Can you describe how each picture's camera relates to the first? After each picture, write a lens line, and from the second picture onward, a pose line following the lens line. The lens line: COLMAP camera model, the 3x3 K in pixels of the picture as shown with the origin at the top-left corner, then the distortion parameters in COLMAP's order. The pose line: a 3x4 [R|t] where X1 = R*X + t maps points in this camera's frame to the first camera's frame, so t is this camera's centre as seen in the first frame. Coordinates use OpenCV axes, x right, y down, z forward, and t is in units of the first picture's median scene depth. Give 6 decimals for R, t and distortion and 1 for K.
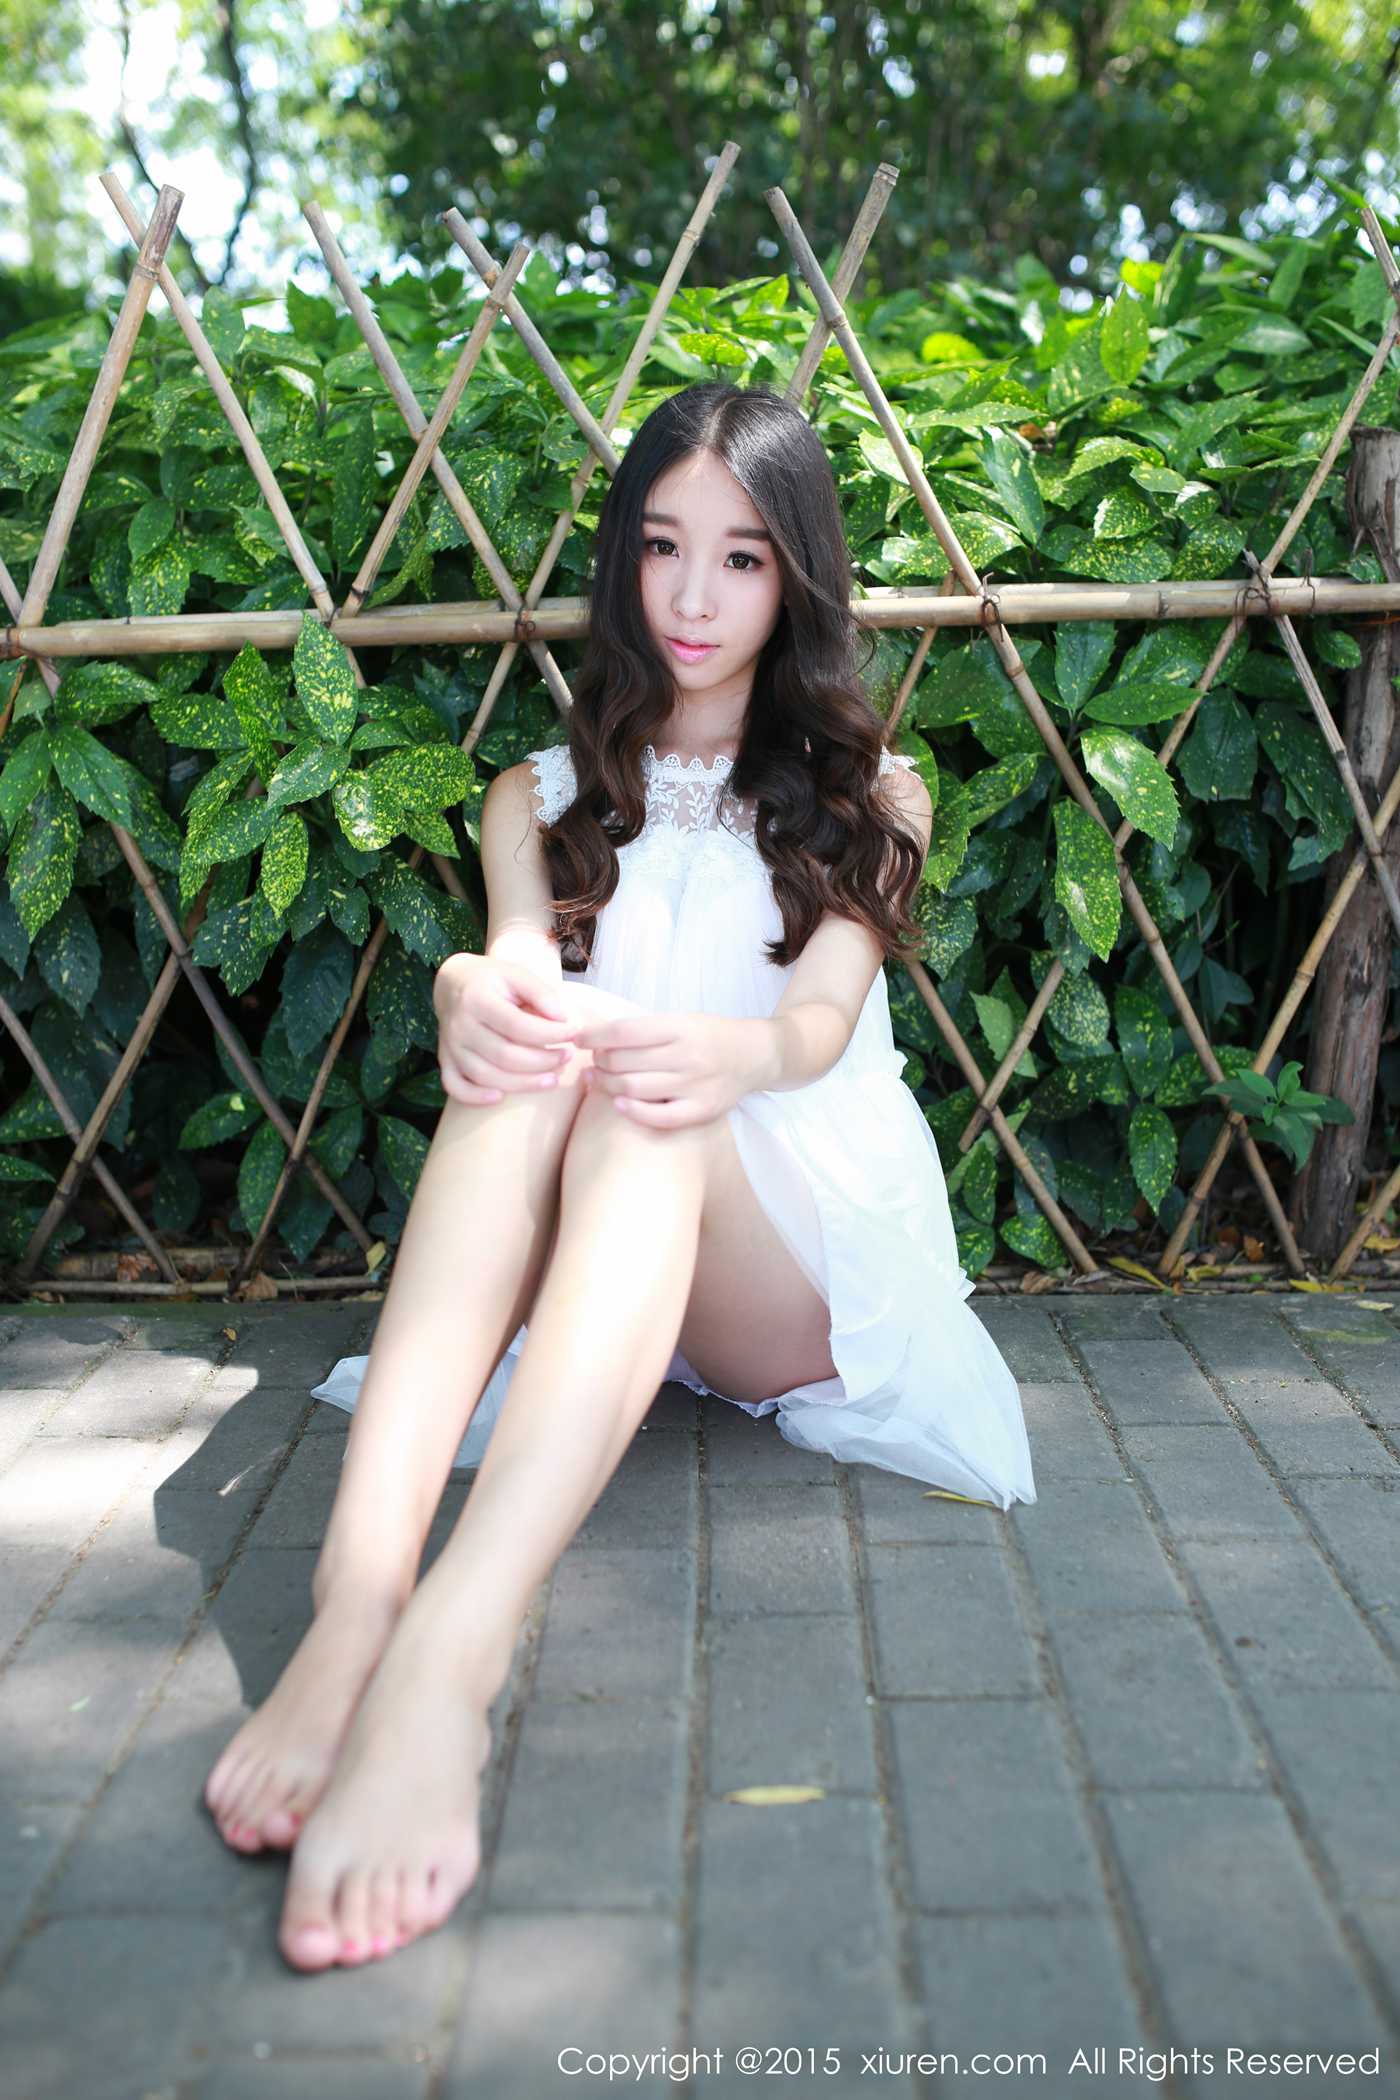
lens RADIAL K [[2181.7, 0, 482.9], [0, 2181.7, 1050.0], [0, 0, 1]] dist [-0.193153, 0.164358]
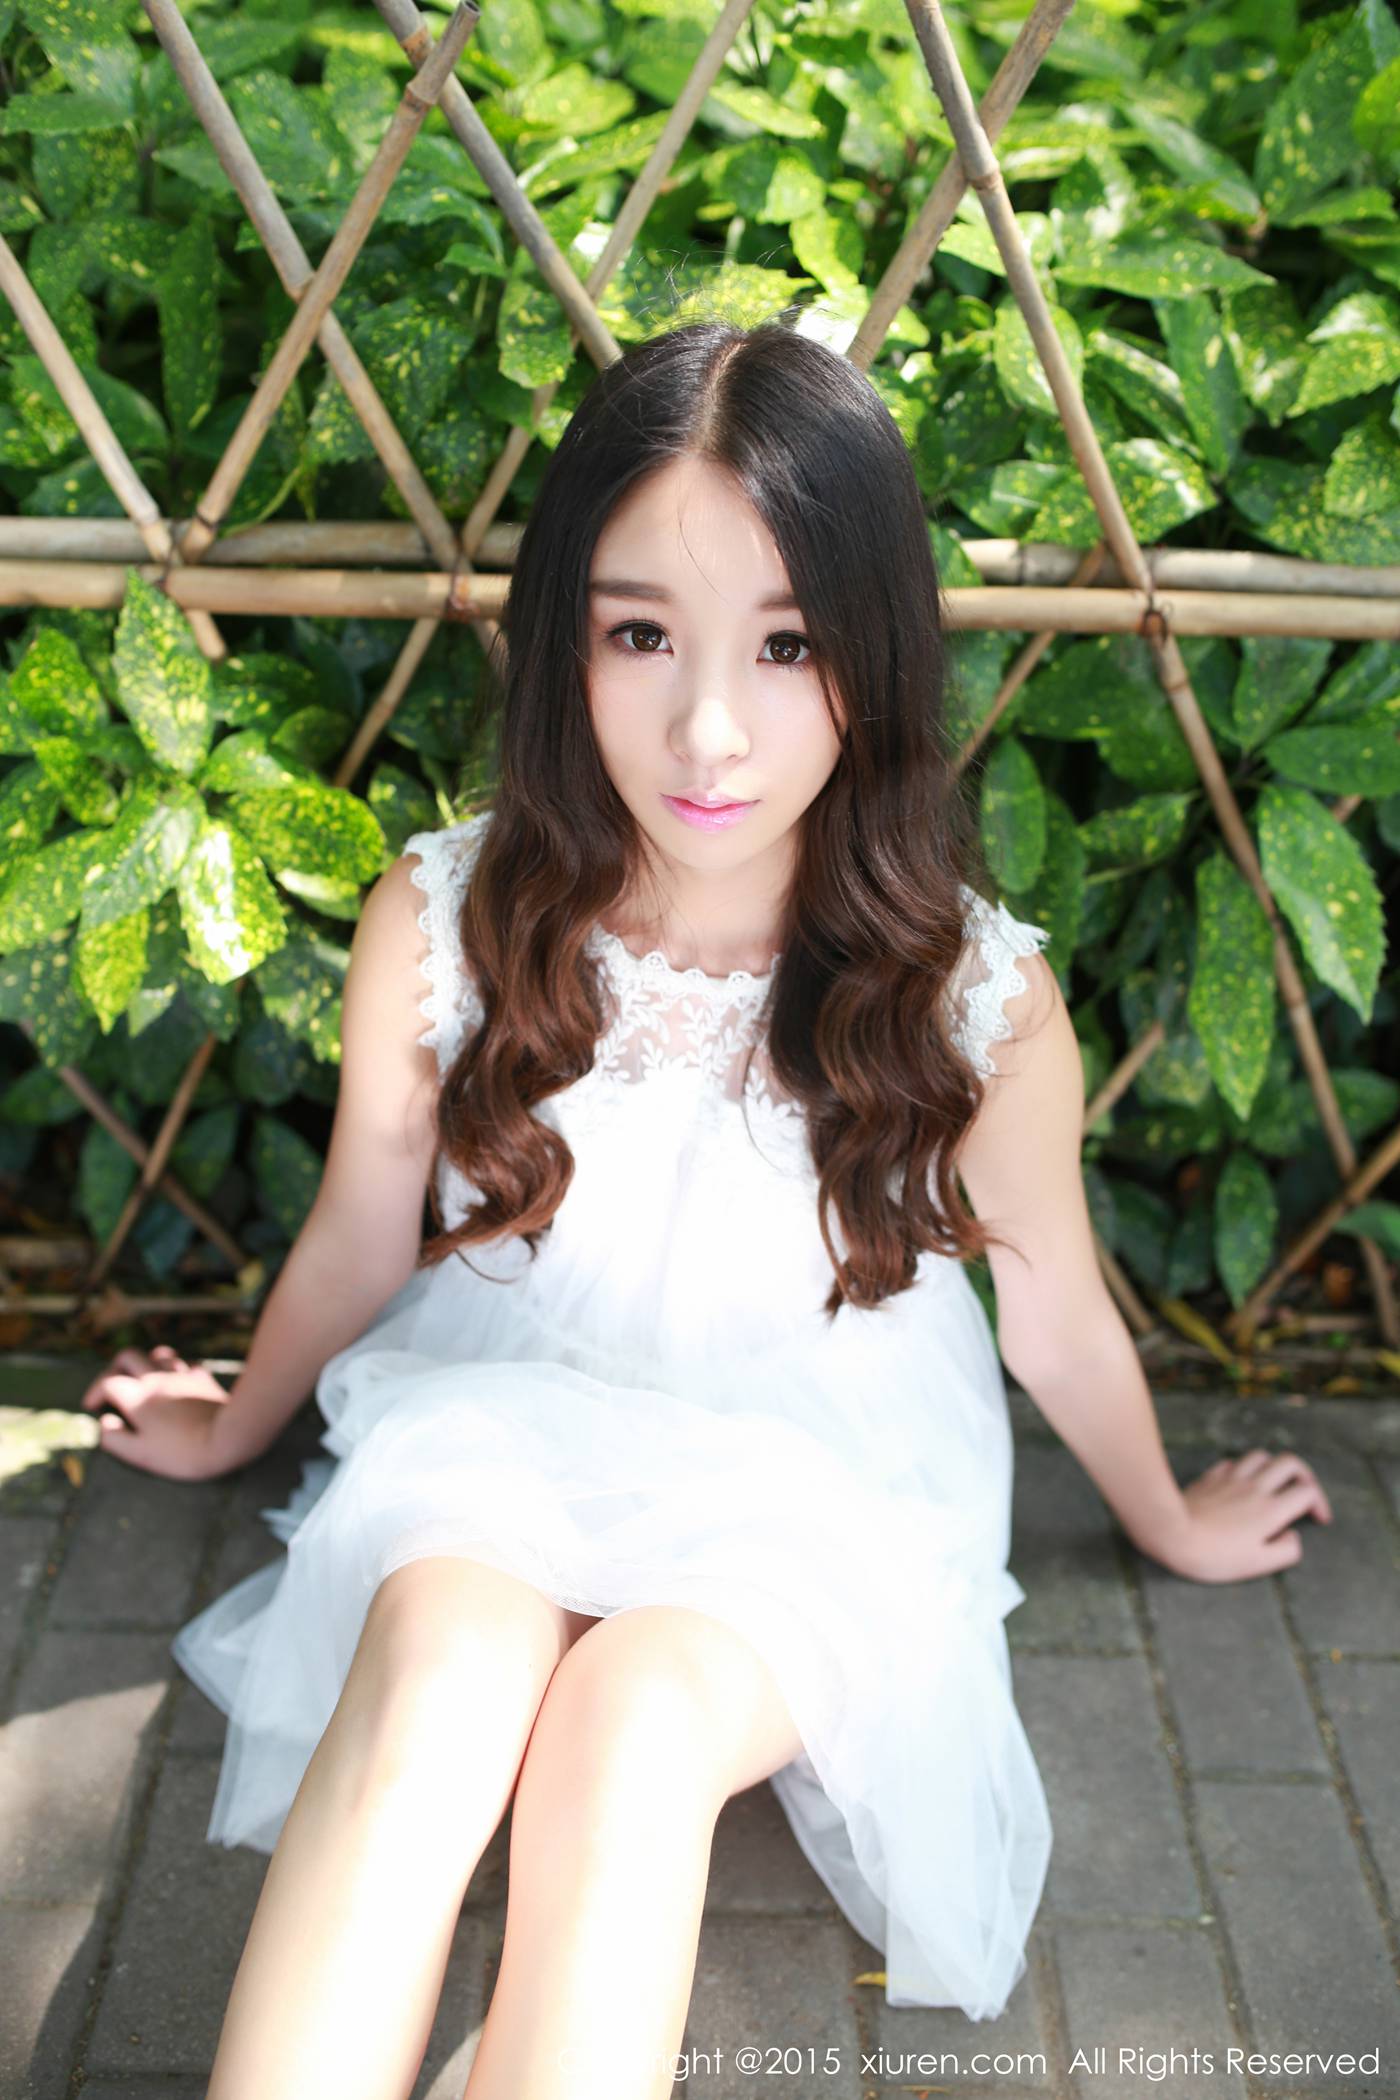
lens RADIAL K [[2181.7, 0, 482.9], [0, 2181.7, 1050.0], [0, 0, 1]] dist [-0.193153, 0.164358]
pose [[0.998239, -0.009335, 0.058582, -0.013818], [-0.015538, 0.911918, 0.410079, -0.340197], [-0.057250, -0.410267, 0.910167, 0.337053]]
